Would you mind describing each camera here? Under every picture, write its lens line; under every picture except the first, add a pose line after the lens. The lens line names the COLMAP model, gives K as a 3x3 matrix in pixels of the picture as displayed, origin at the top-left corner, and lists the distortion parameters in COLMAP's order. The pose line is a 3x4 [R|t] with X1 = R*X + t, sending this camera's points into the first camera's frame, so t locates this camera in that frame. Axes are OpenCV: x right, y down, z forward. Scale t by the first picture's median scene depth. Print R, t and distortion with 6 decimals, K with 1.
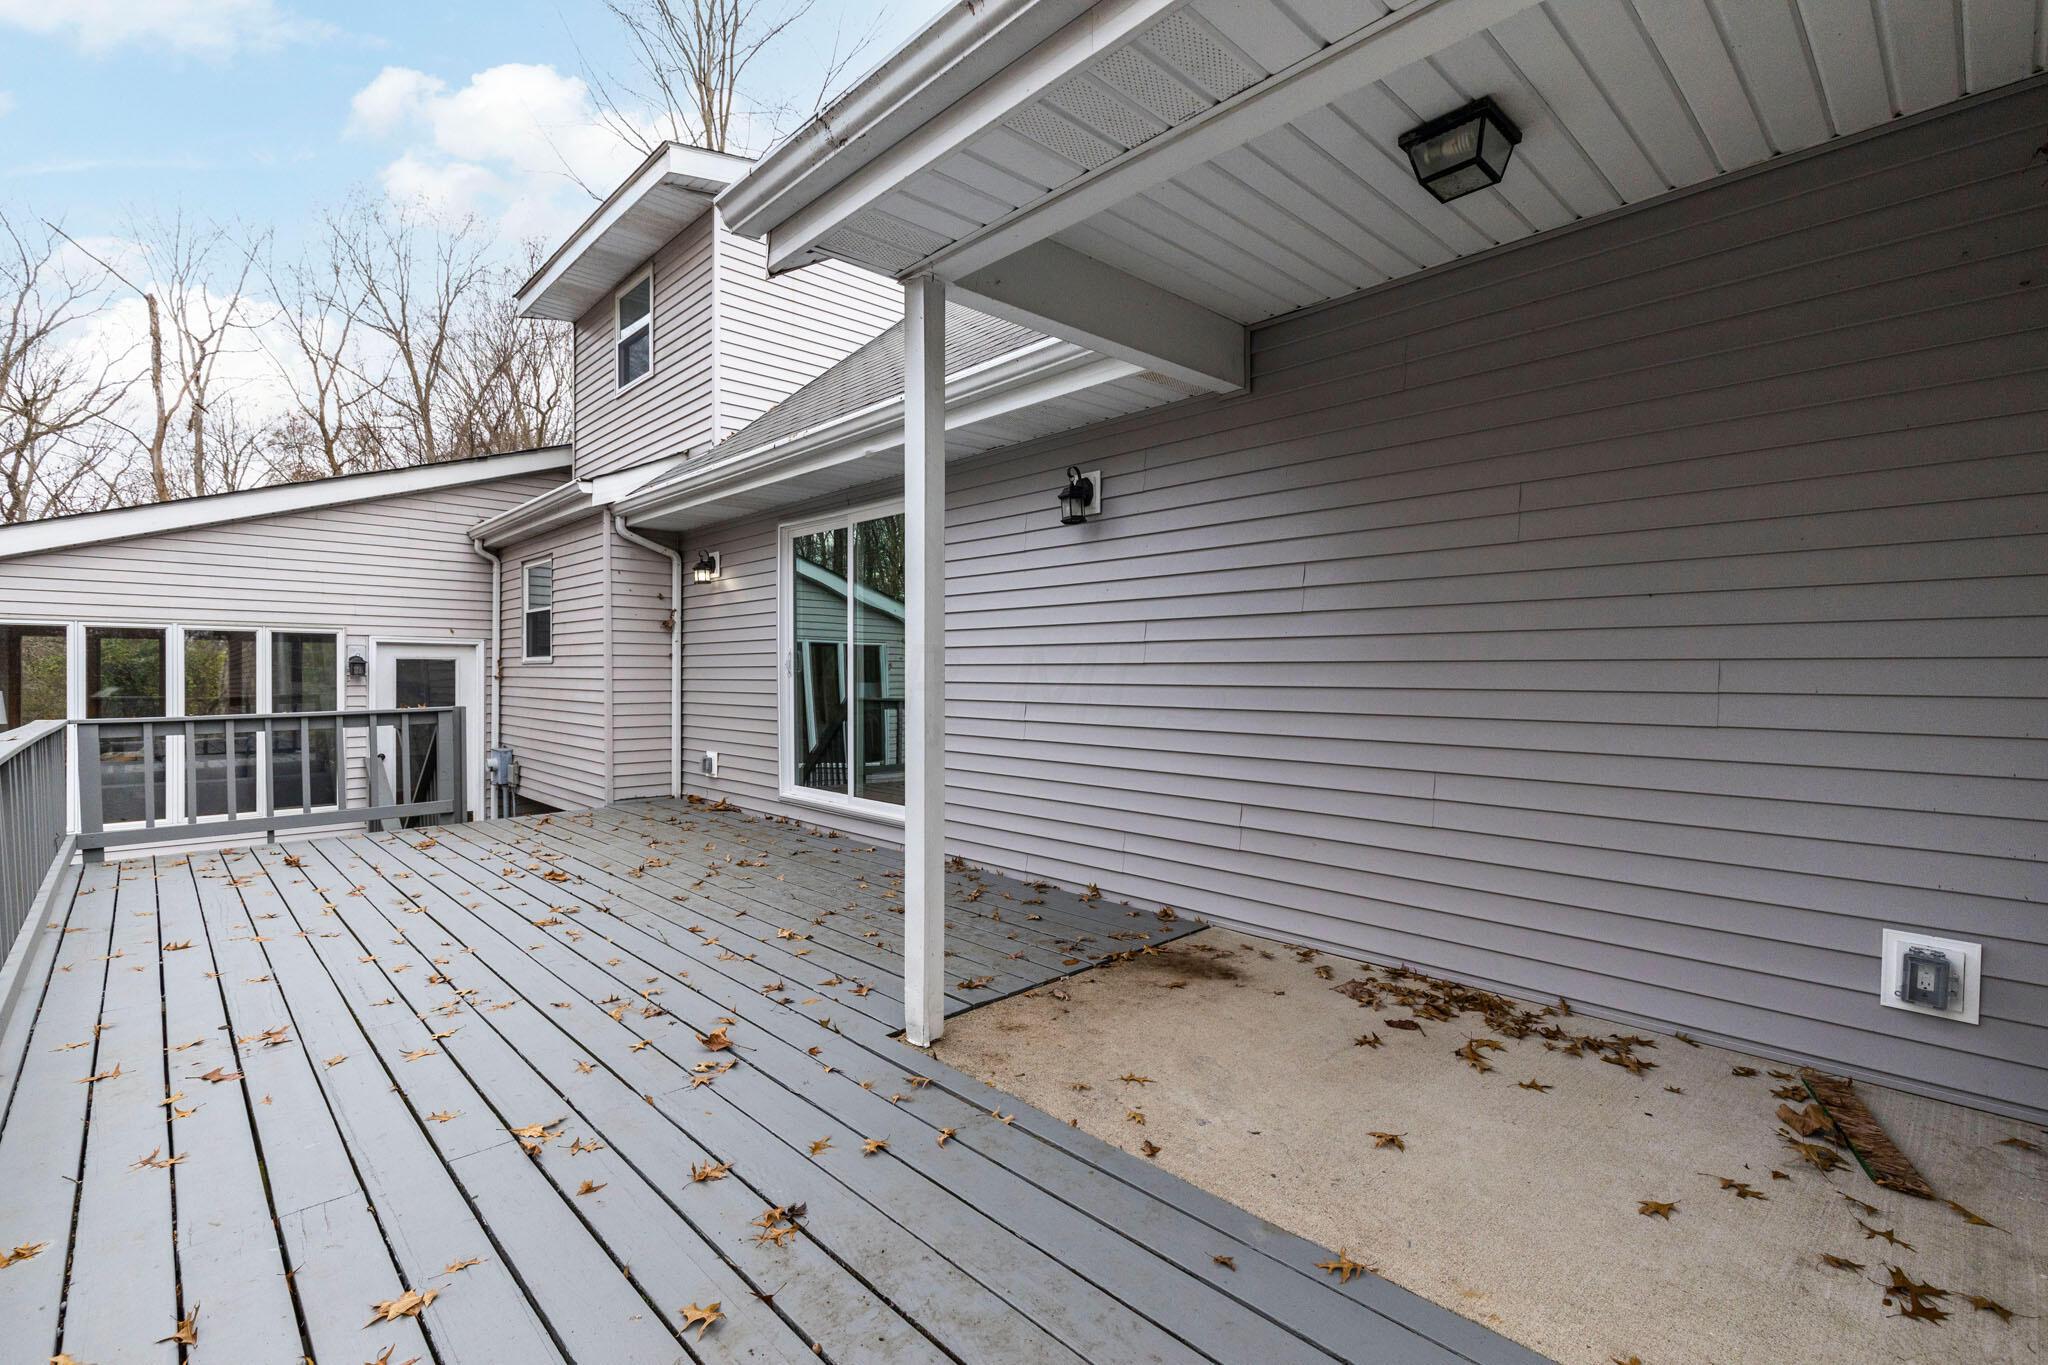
lens RADIAL K [[926.8, 0, 1034.5], [0, 926.8, 685.1], [0, 0, 1]] dist [0.006001, 0.000658]
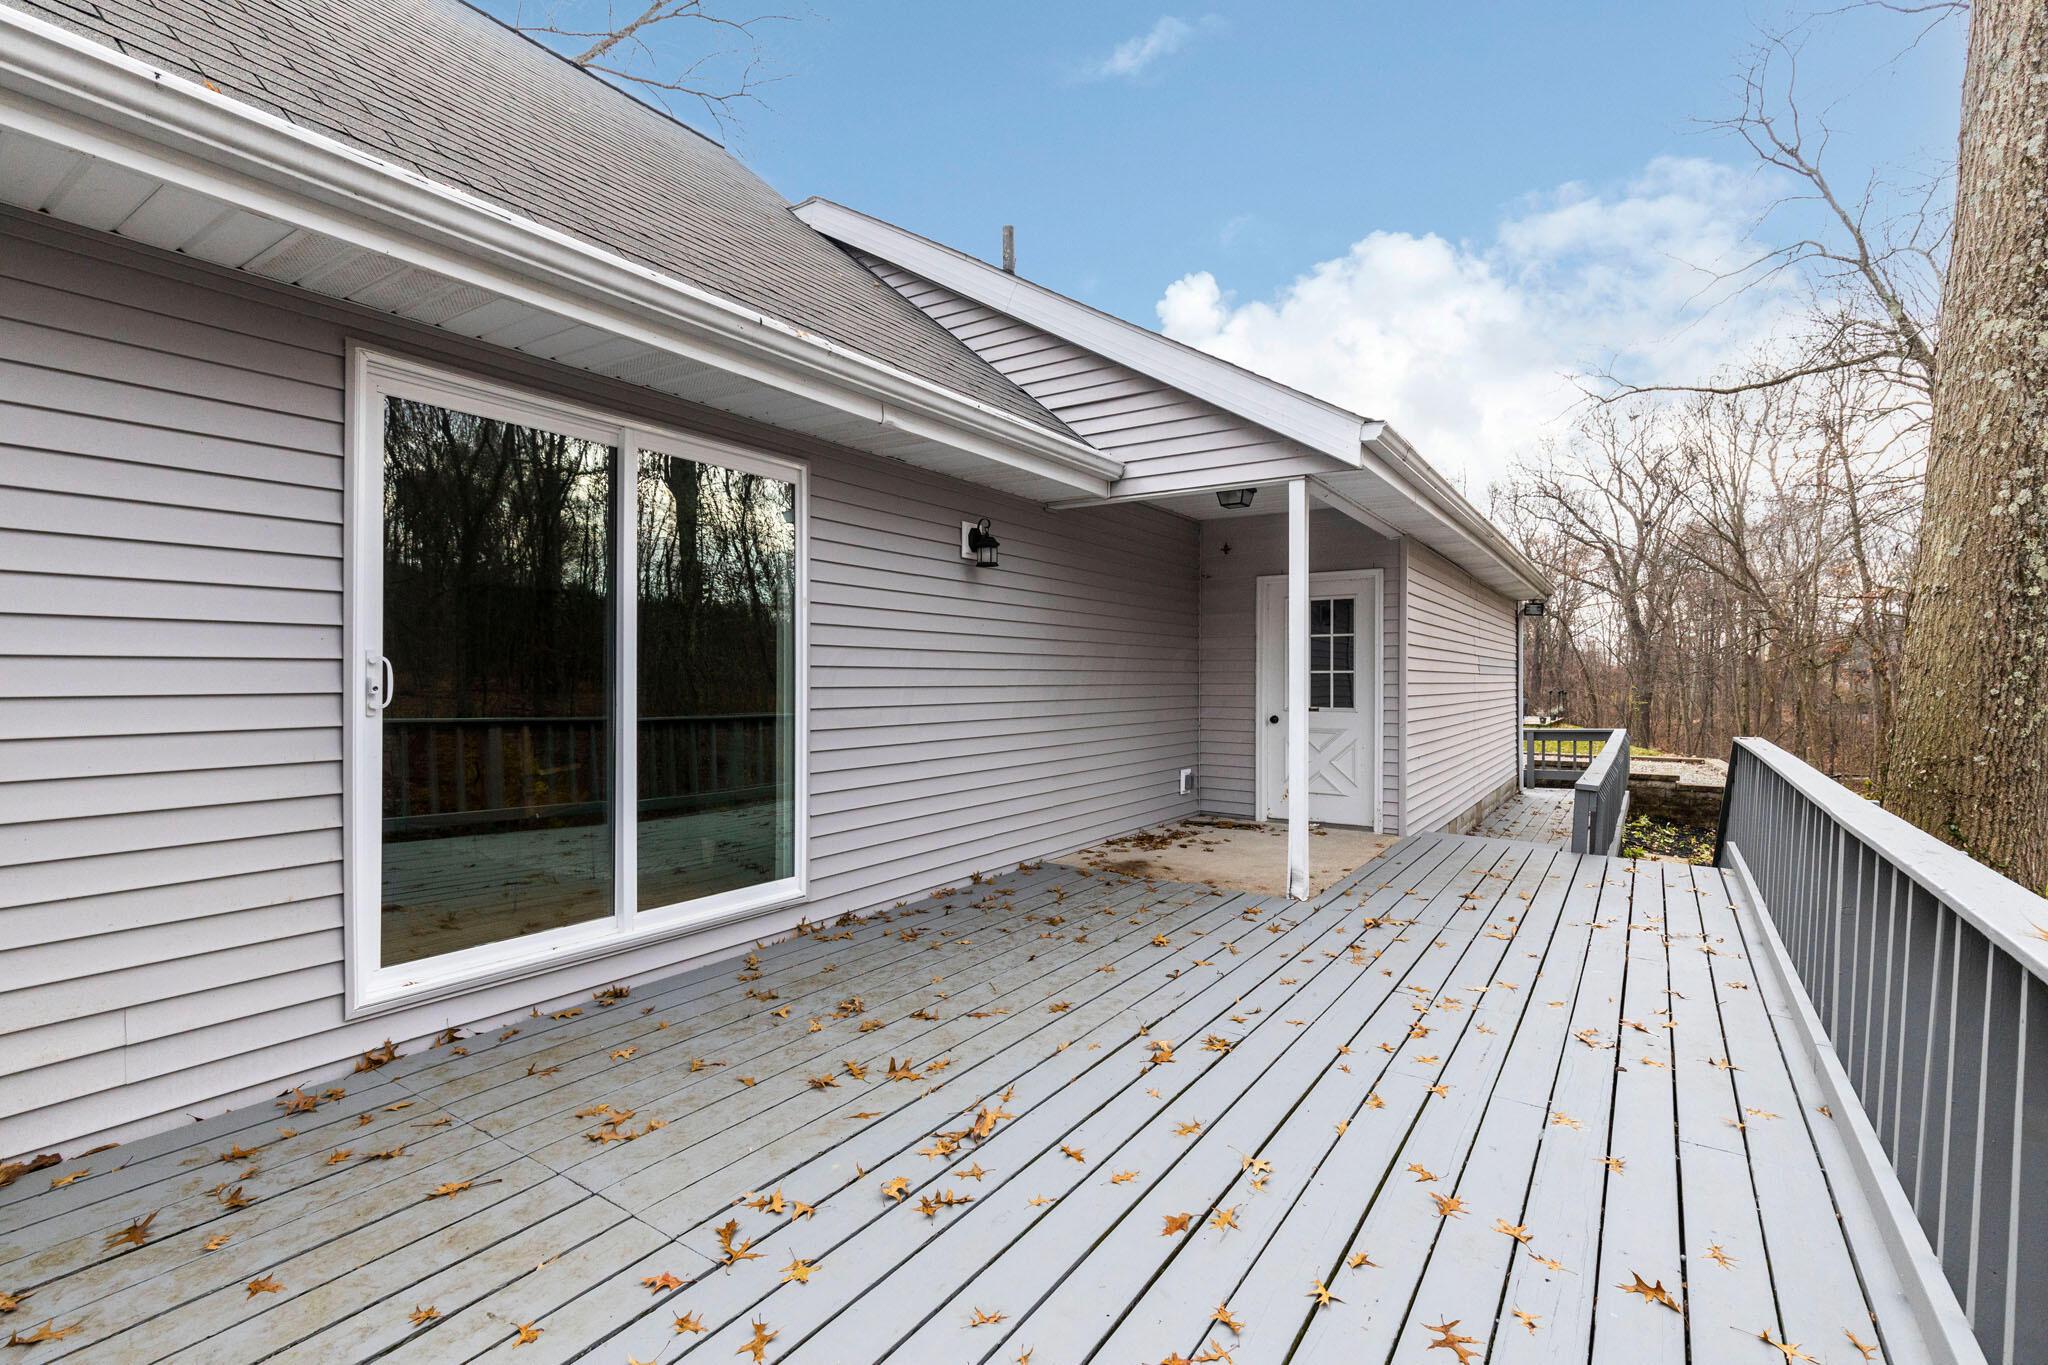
lens RADIAL K [[926.8, 0, 1034.3], [0, 926.8, 675.8], [0, 0, 1]] dist [0.006001, 0.000658]
pose [[-0.217751, -0.001151, 0.976004, -1.517405], [0.011496, 0.999927, 0.003744, -0.052514], [-0.975937, 0.012035, -0.217722, 1.626096]]
